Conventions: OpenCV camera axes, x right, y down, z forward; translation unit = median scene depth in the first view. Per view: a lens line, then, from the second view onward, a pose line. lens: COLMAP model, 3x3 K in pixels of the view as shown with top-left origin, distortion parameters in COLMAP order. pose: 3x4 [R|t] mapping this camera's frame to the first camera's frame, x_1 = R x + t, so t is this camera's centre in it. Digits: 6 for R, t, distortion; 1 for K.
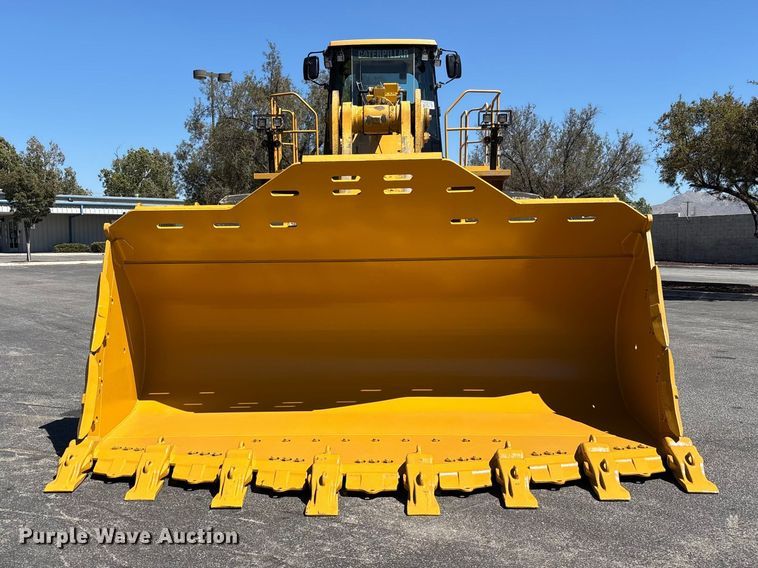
lens RADIAL K [[548.1, 0, 383.3], [0, 548.1, 295.9], [0, 0, 1]] dist [0.008724, -0.003037]
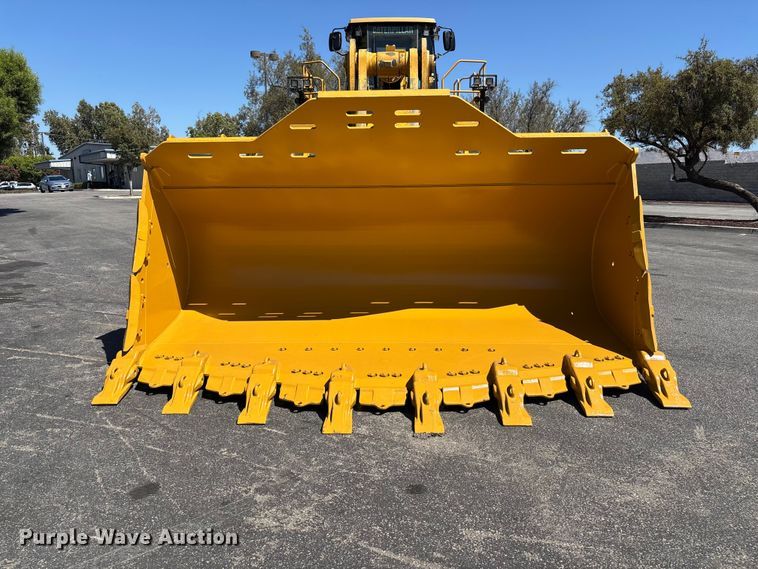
lens RADIAL K [[656.6, 0, 421.7], [0, 656.6, 283.2], [0, 0, 1]] dist [0.011532, 0.002343]
pose [[0.998870, -0.001942, 0.047483, -0.007107], [-0.000999, 0.998085, 0.061849, 0.041361], [-0.047512, -0.061827, 0.996955, -0.527986]]
